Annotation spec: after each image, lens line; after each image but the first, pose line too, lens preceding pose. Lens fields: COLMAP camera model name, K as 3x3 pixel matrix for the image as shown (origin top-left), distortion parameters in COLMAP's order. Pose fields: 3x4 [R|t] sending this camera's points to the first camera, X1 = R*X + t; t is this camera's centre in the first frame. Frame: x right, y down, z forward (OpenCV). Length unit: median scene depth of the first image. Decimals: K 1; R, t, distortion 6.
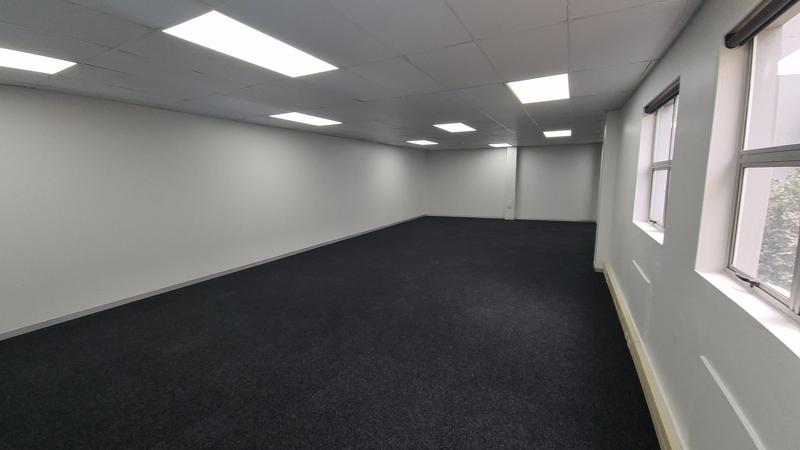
lens RADIAL K [[322.4, 0, 395.8], [0, 322.4, 223.3], [0, 0, 1]] dist [0.014071, -0.010538]
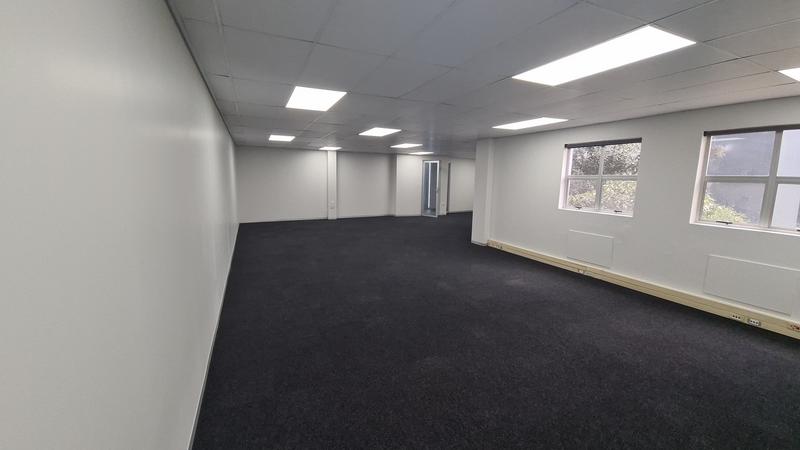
lens RADIAL K [[322.4, 0, 395.8], [0, 322.4, 223.3], [0, 0, 1]] dist [0.014071, -0.010538]
pose [[0.601585, -0.089464, 0.793783, -1.425774], [0.091908, 0.994861, 0.042472, -0.094877], [-0.793504, 0.047405, 0.606716, 0.763660]]
